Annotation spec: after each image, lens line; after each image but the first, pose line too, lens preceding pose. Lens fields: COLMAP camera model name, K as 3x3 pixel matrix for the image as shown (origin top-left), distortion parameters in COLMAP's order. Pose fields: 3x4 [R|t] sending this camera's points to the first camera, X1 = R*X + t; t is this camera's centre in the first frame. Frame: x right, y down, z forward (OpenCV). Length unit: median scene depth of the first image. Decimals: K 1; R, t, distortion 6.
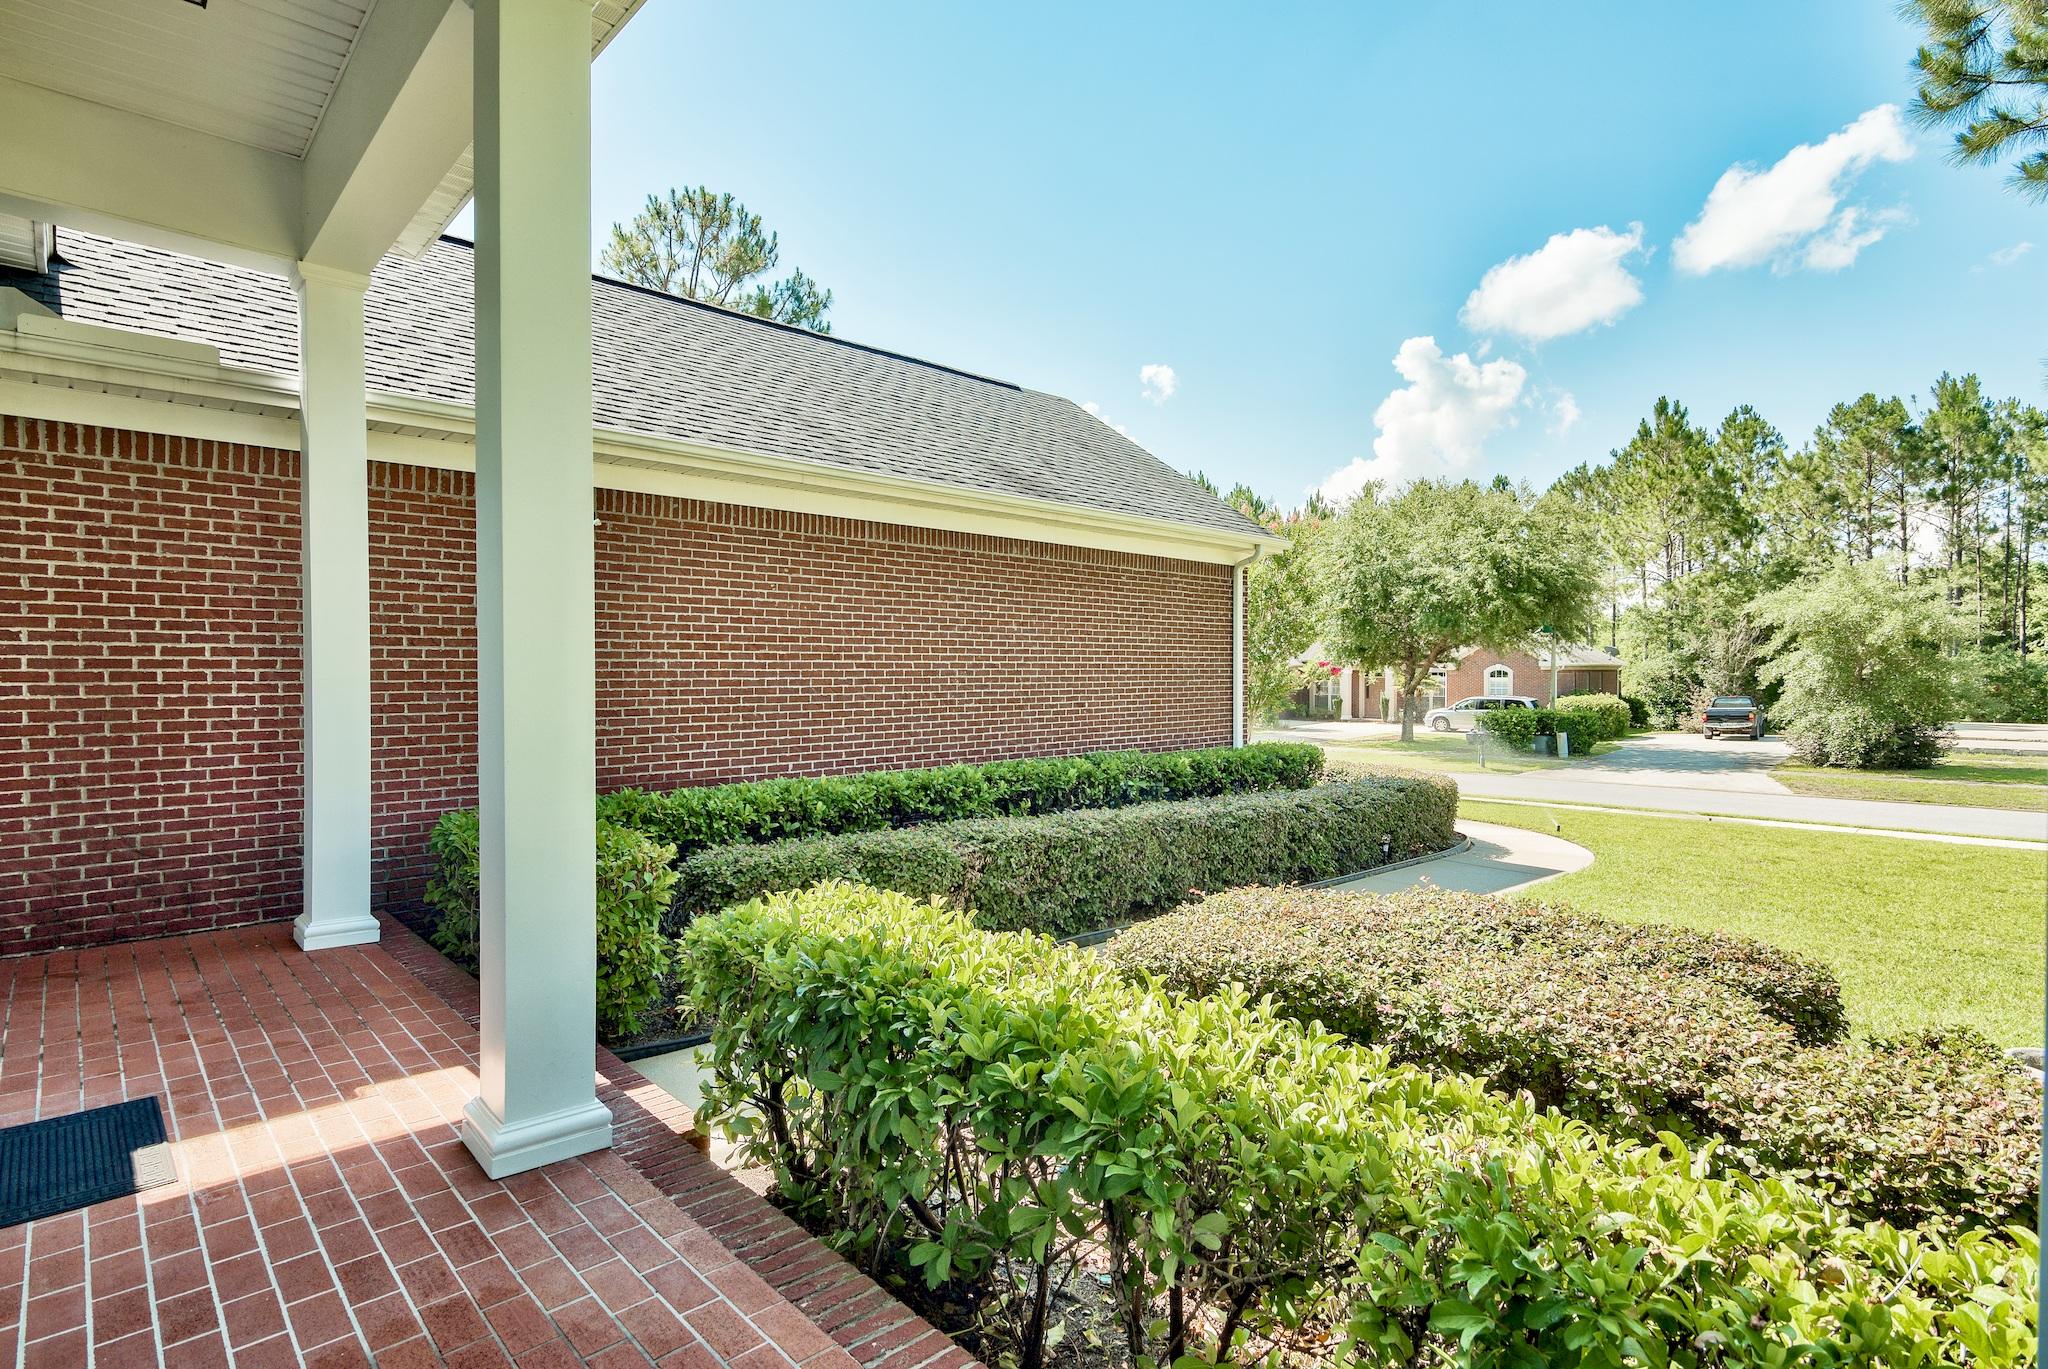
lens RADIAL K [[1024.1, 0, 1024.0], [0, 1024.1, 684.5], [0, 0, 1]] dist [-0.000782, 0.000042]
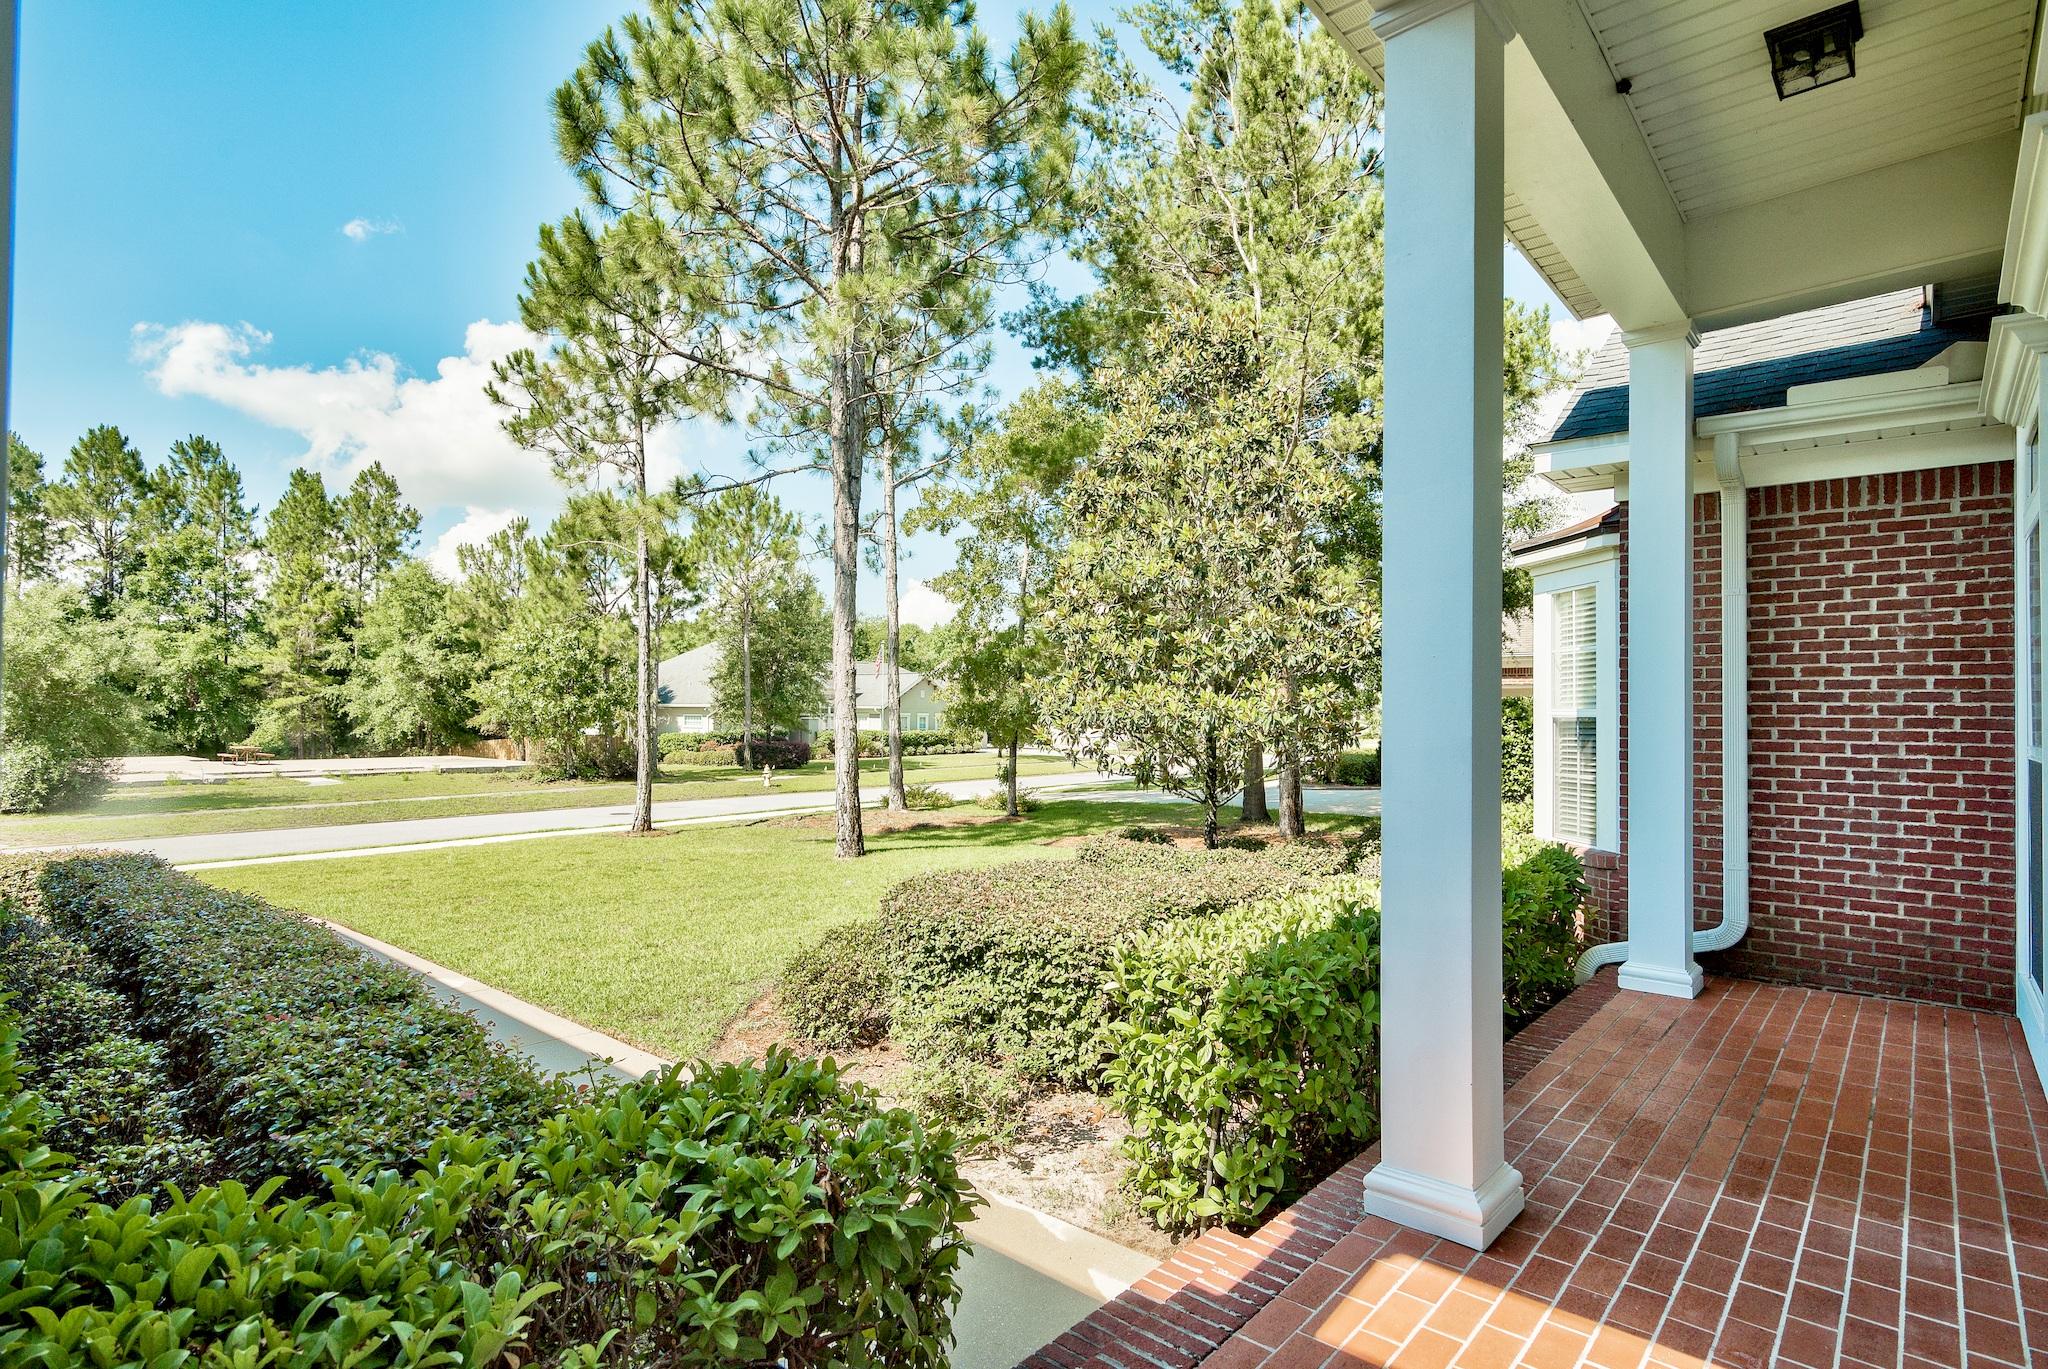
lens RADIAL K [[1024.1, 0, 1024.0], [0, 1024.1, 684.5], [0, 0, 1]] dist [-0.000782, 0.000042]
pose [[-0.094955, 0.027076, 0.995113, -1.500093], [0.006852, 0.999624, -0.026545, -0.020333], [-0.995458, 0.004298, -0.095105, 1.581712]]
